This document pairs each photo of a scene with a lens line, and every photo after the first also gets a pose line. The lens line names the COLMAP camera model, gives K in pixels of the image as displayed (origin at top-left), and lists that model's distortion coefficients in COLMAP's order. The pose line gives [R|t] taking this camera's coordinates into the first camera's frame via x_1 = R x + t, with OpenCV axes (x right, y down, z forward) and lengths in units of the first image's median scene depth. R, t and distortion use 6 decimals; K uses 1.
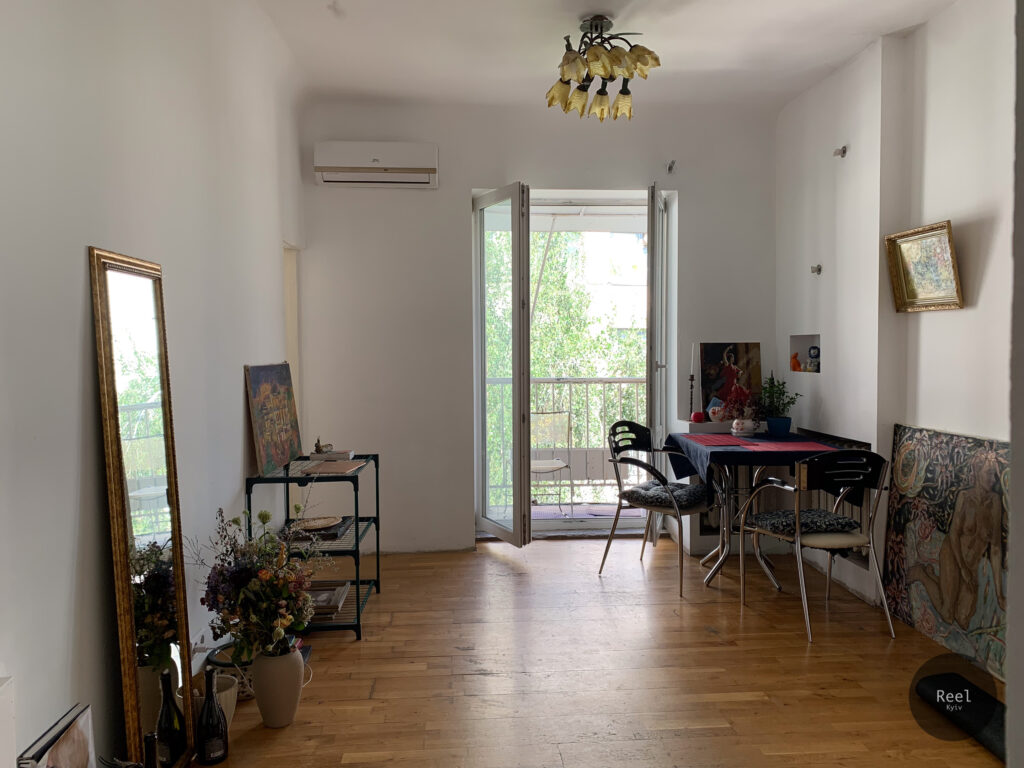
lens RADIAL K [[775.9, 0, 513.9], [0, 775.9, 380.9], [0, 0, 1]] dist [0.051959, -0.066908]
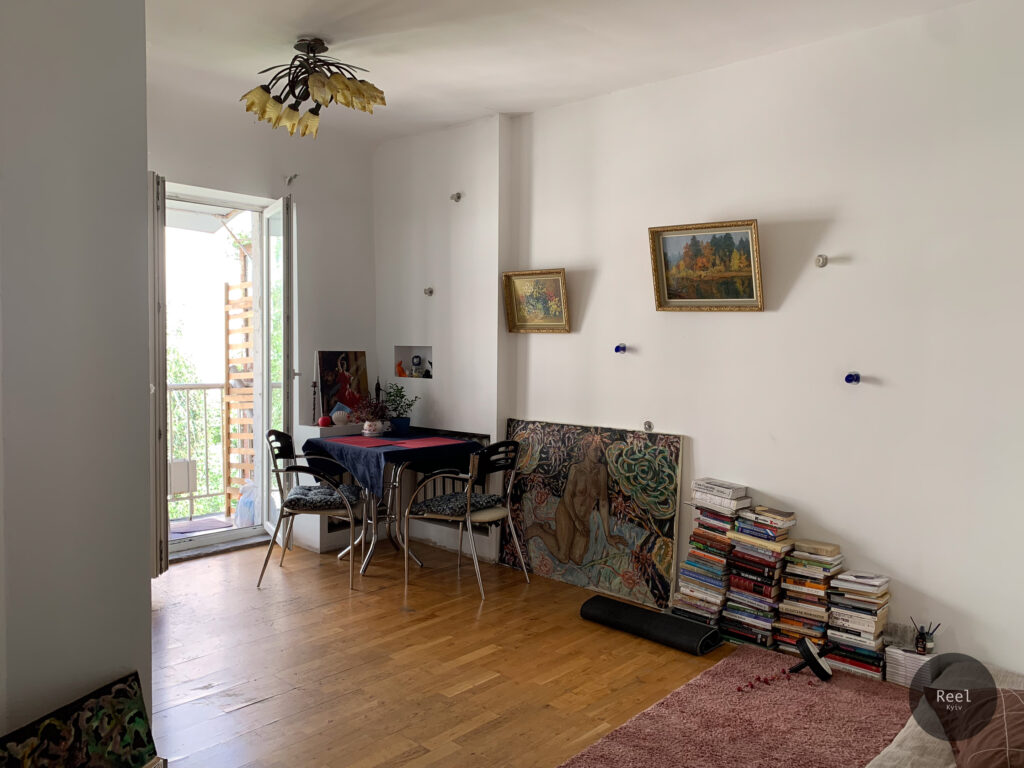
lens RADIAL K [[775.9, 0, 508.2], [0, 775.9, 376.9], [0, 0, 1]] dist [0.051959, -0.066908]
pose [[0.727847, -0.015860, 0.685557, -0.376523], [0.014968, 0.999862, 0.007240, -0.022180], [-0.685577, 0.004991, 0.727983, 0.069880]]
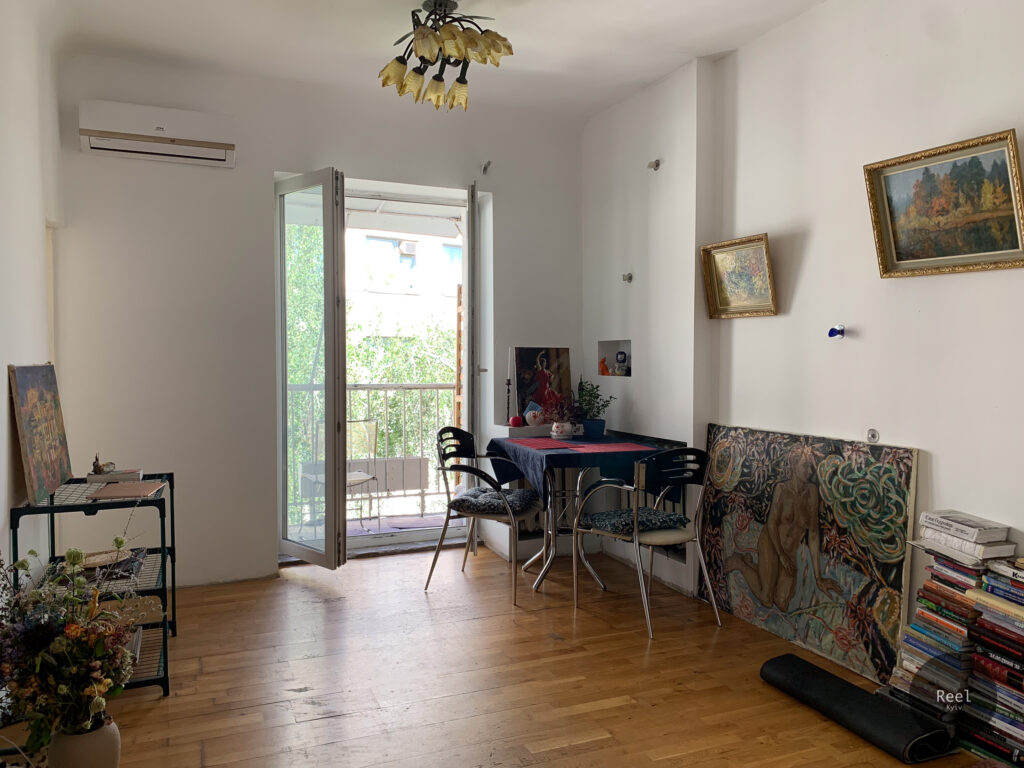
lens RADIAL K [[775.9, 0, 511.2], [0, 775.9, 383.8], [0, 0, 1]] dist [0.051959, -0.066908]
pose [[0.947557, -0.004094, 0.319561, -0.104125], [0.006955, 0.999945, -0.007814, 0.007366], [-0.319511, 0.009627, 0.947534, 0.079317]]
